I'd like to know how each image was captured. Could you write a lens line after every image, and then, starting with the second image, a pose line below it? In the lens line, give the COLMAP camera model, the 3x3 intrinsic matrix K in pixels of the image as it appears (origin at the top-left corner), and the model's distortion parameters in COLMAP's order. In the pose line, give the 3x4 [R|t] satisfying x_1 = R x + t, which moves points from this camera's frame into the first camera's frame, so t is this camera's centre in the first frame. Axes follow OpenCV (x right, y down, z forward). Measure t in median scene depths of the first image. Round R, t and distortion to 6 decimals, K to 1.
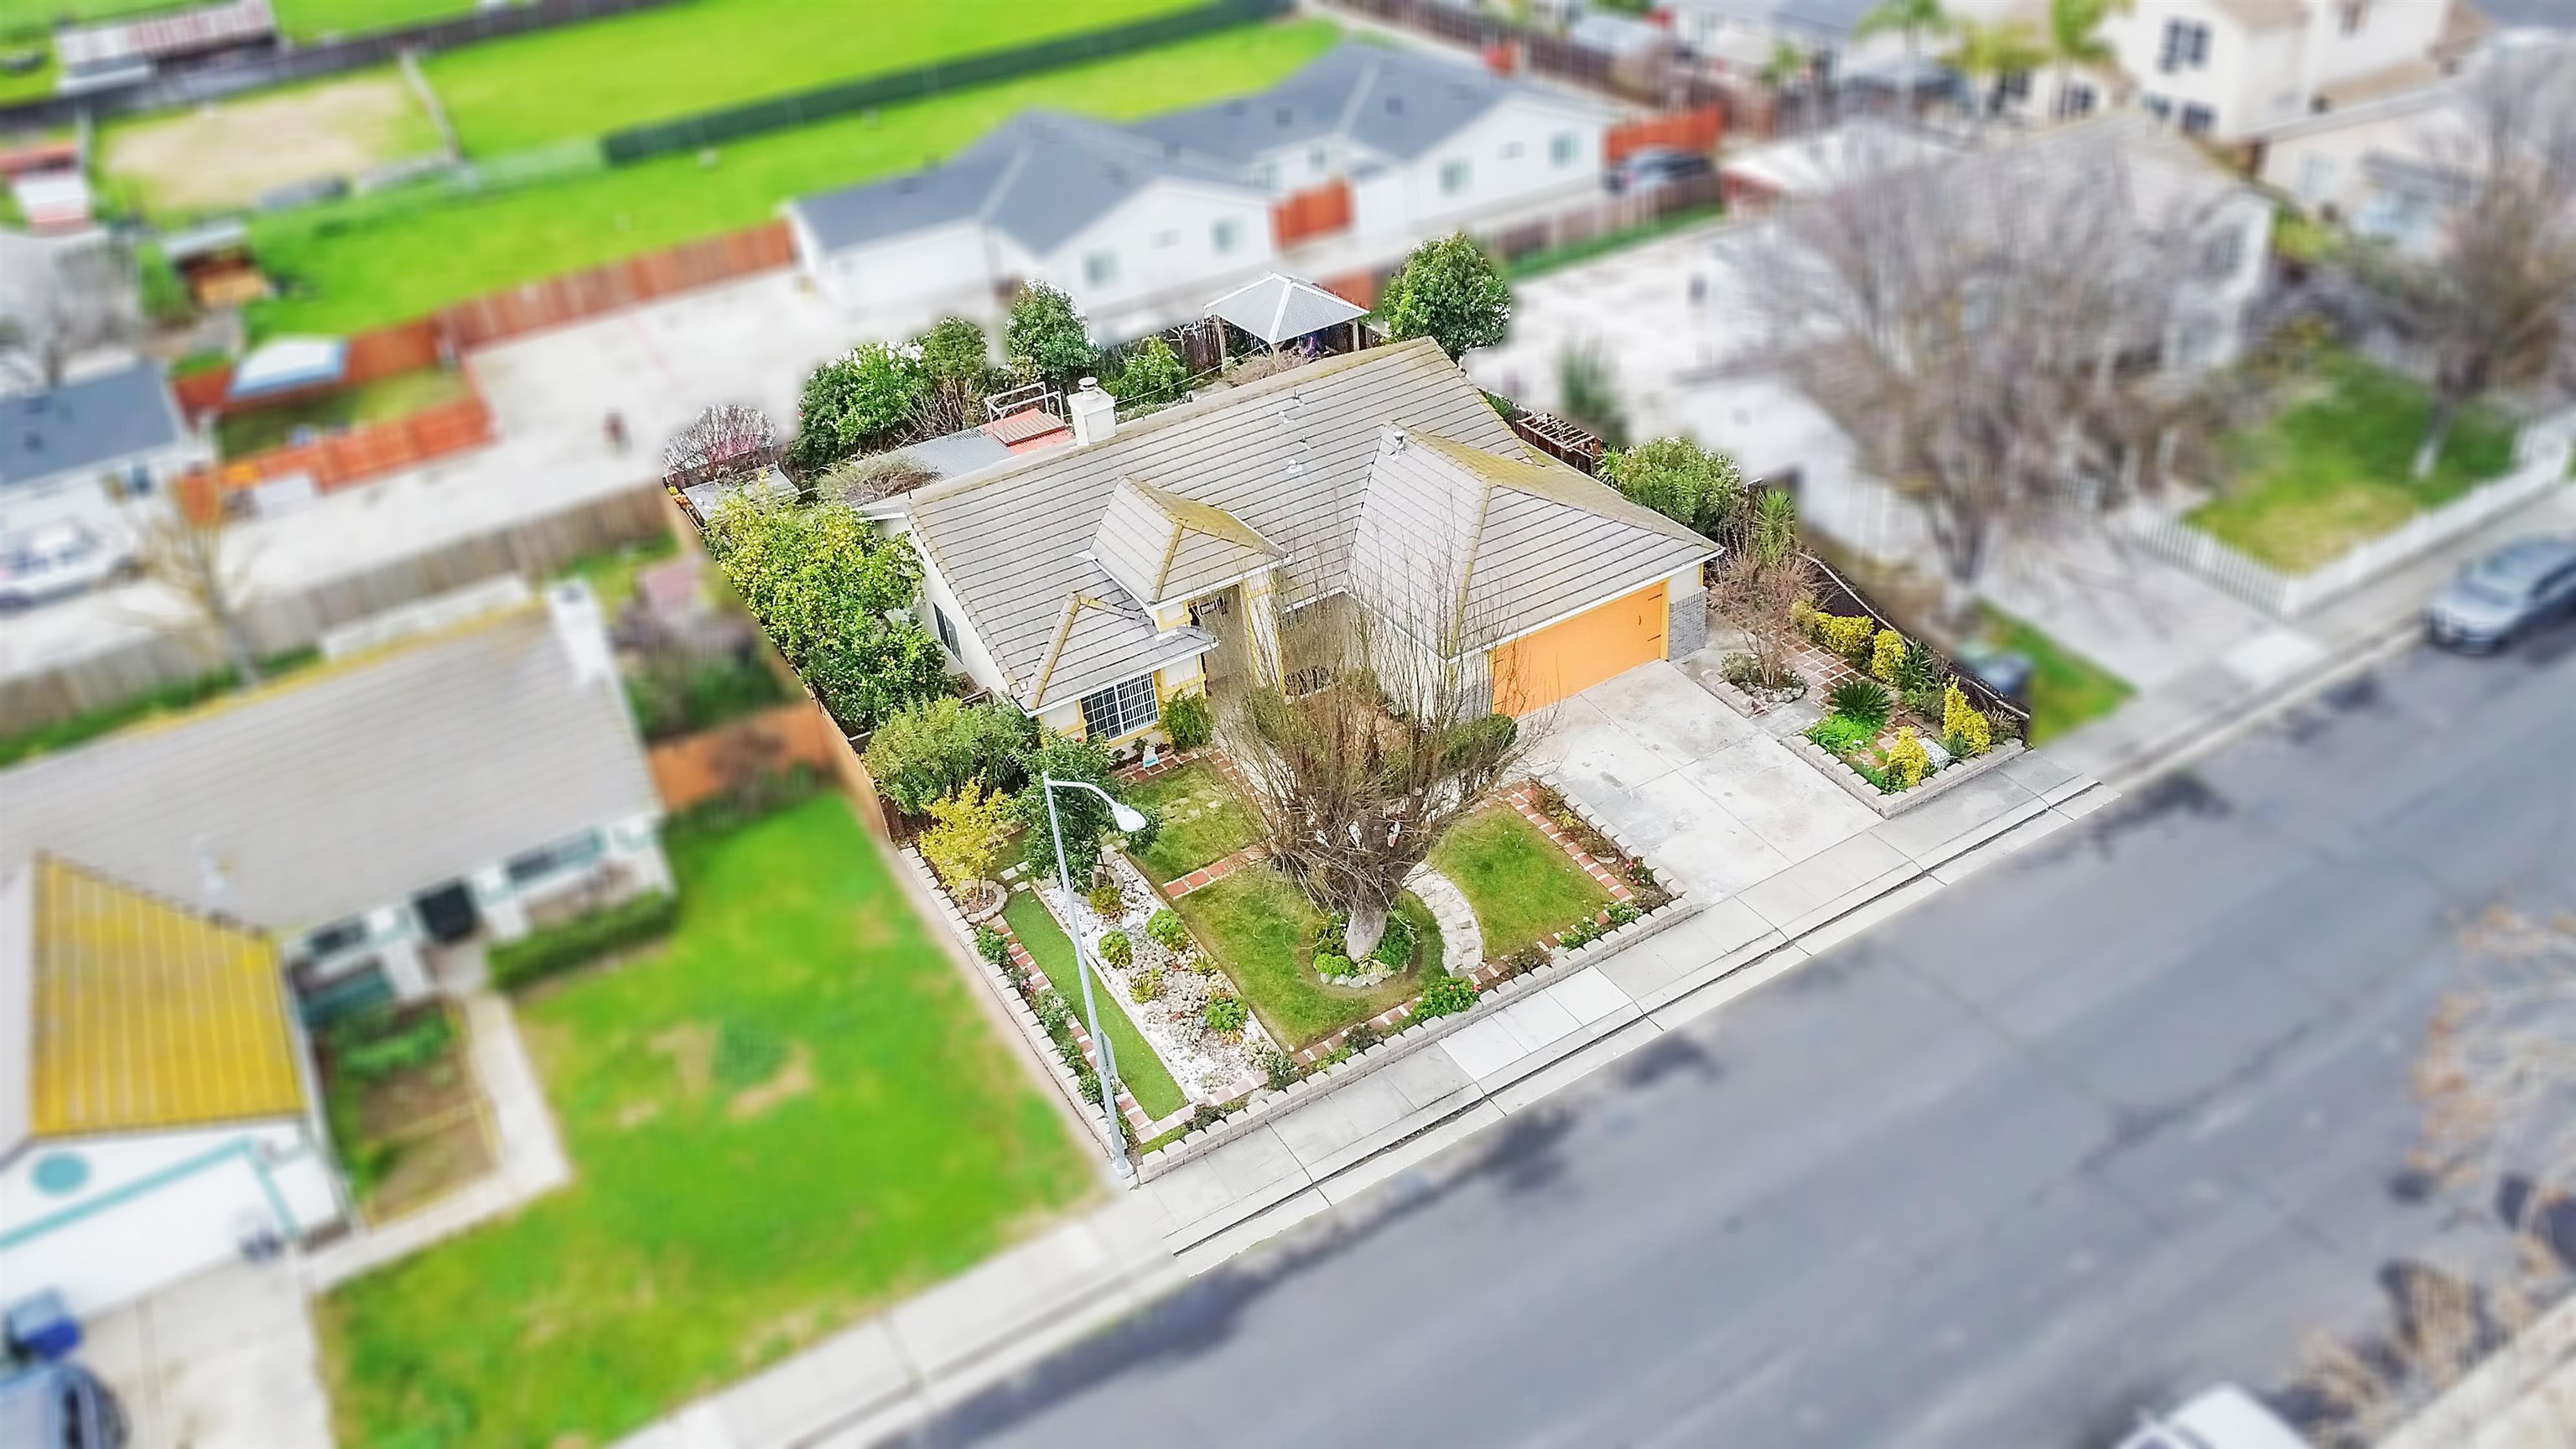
lens RADIAL K [[1833.1, 0, 1289.4], [0, 1833.1, 725.0], [0, 0, 1]] dist [-0.029378, -0.002417]
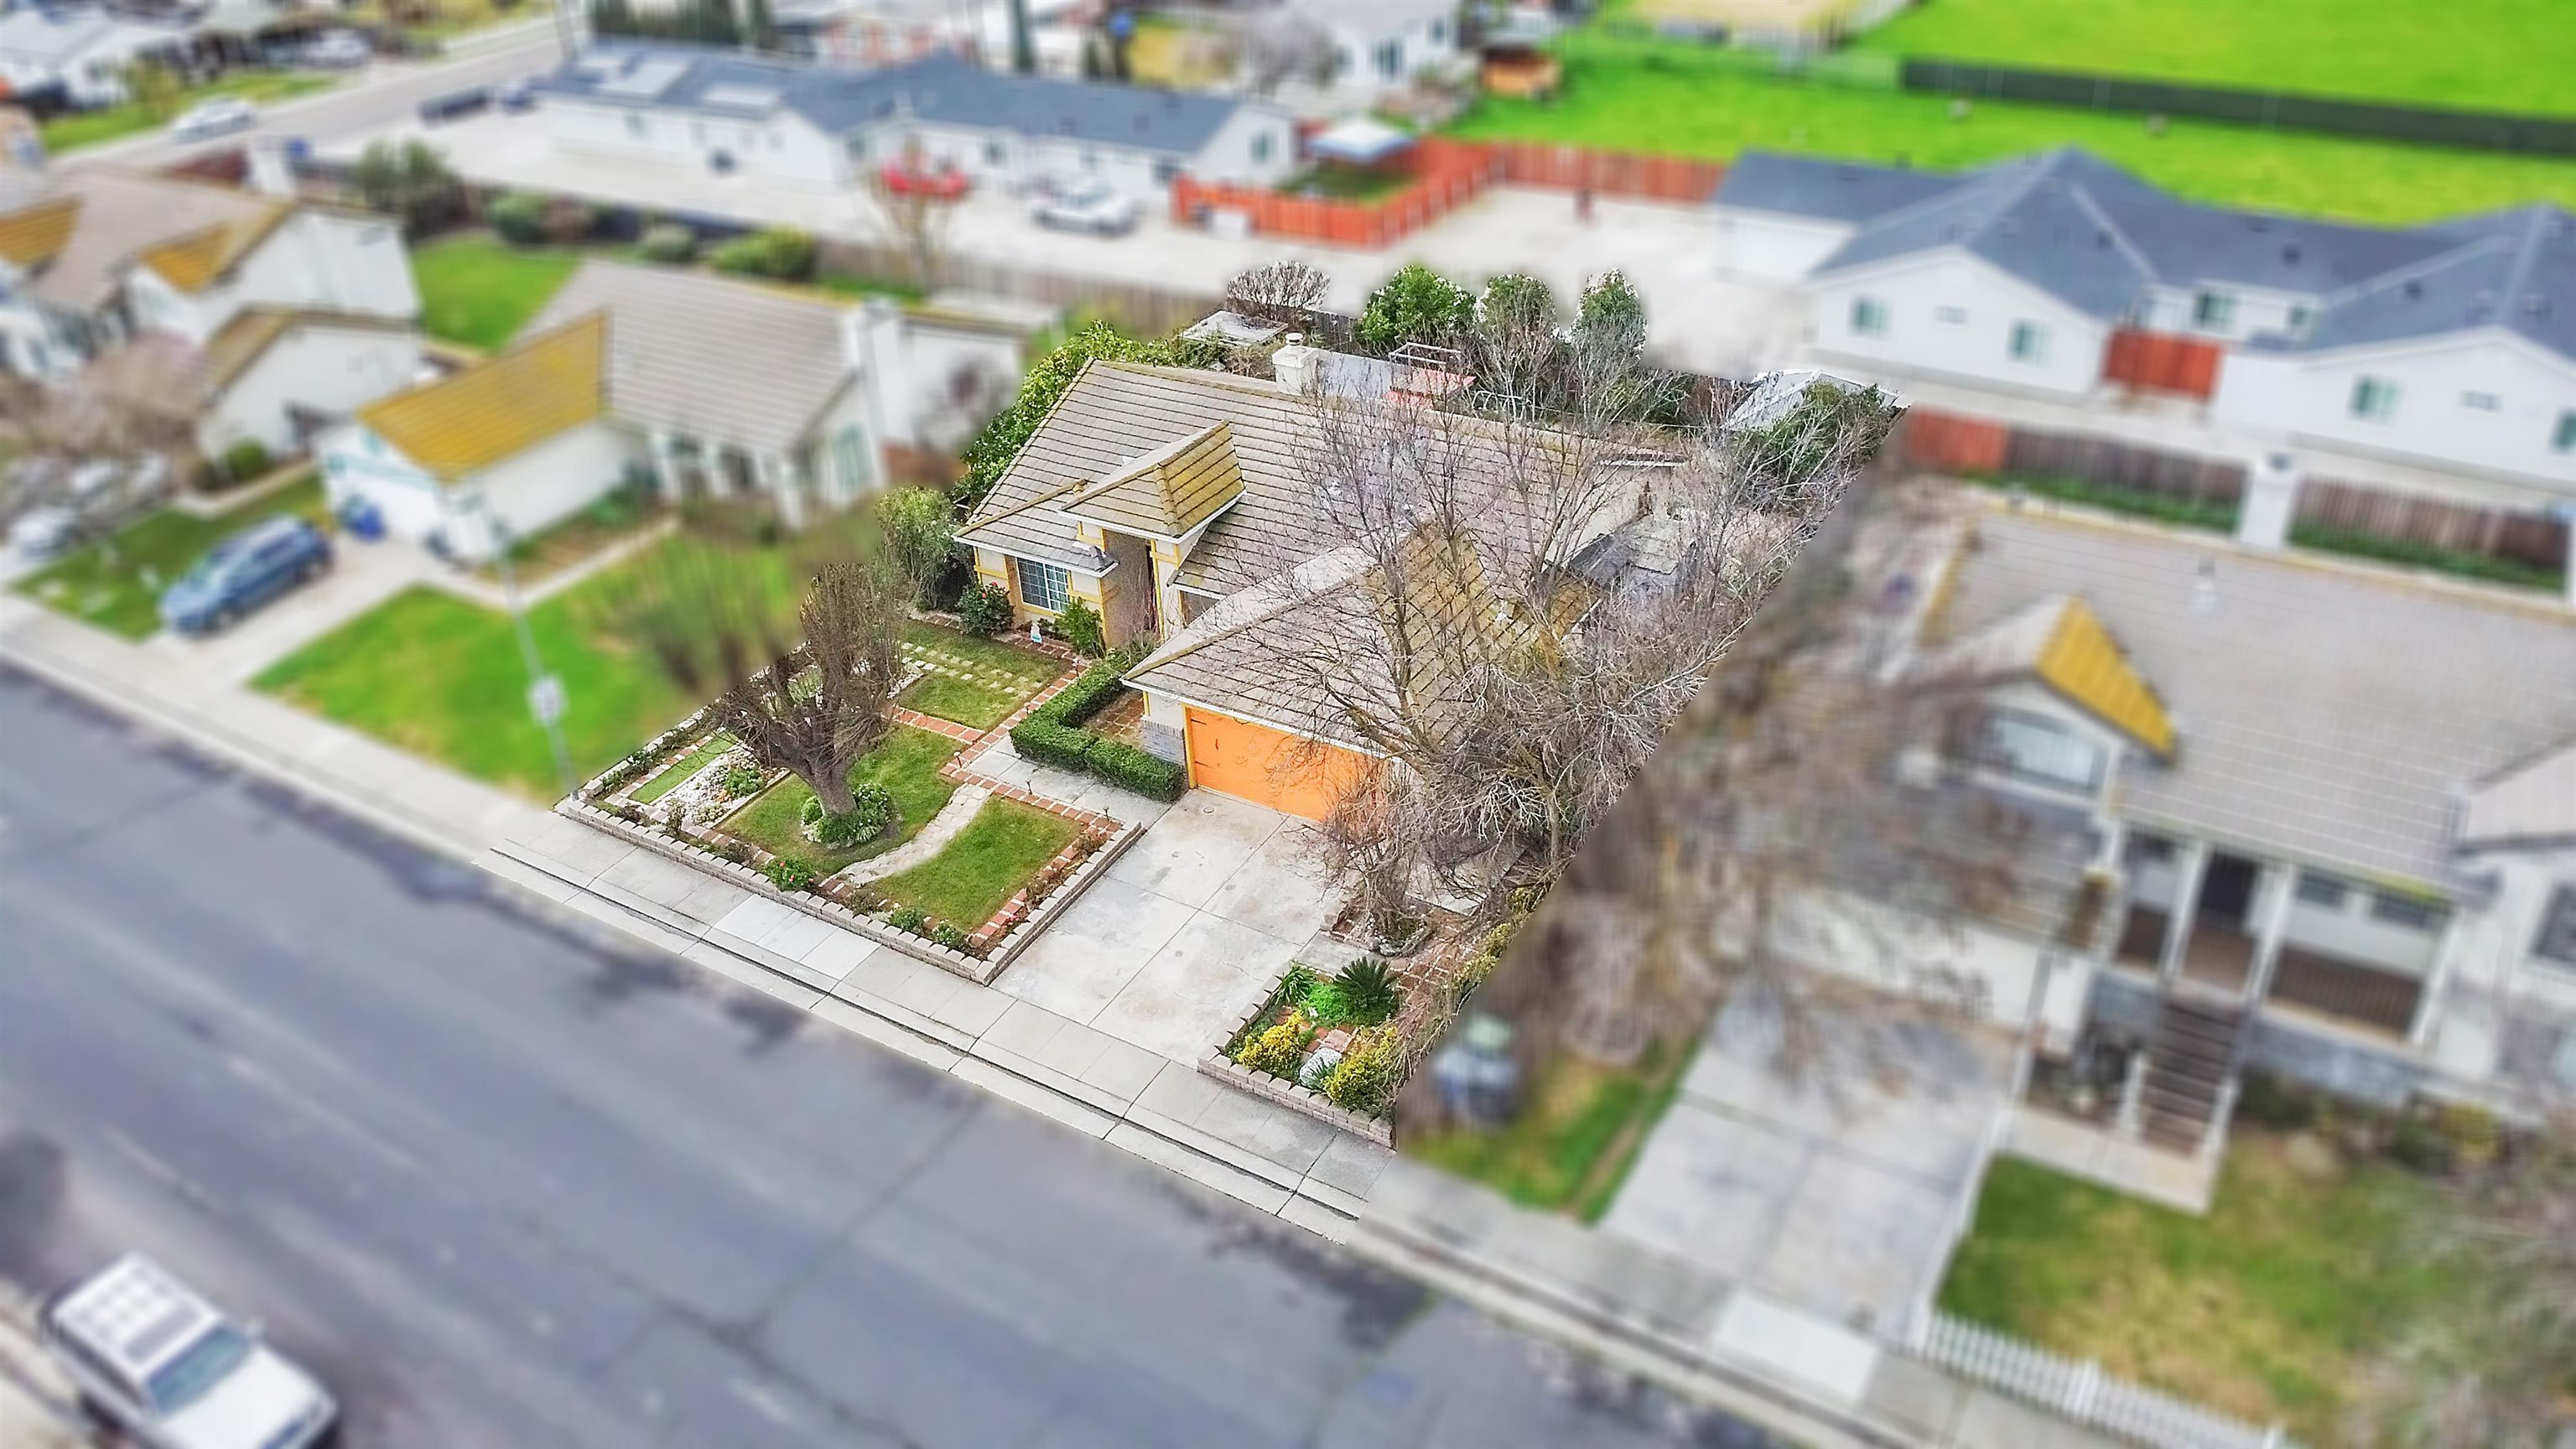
lens RADIAL K [[1833.1, 0, 1289.3], [0, 1833.1, 724.6], [0, 0, 1]] dist [-0.029378, -0.002417]
pose [[0.478820, 0.525243, -0.703457, 0.951300], [-0.480602, 0.827376, 0.290639, -0.392544], [0.734679, 0.198919, 0.648597, 0.460851]]
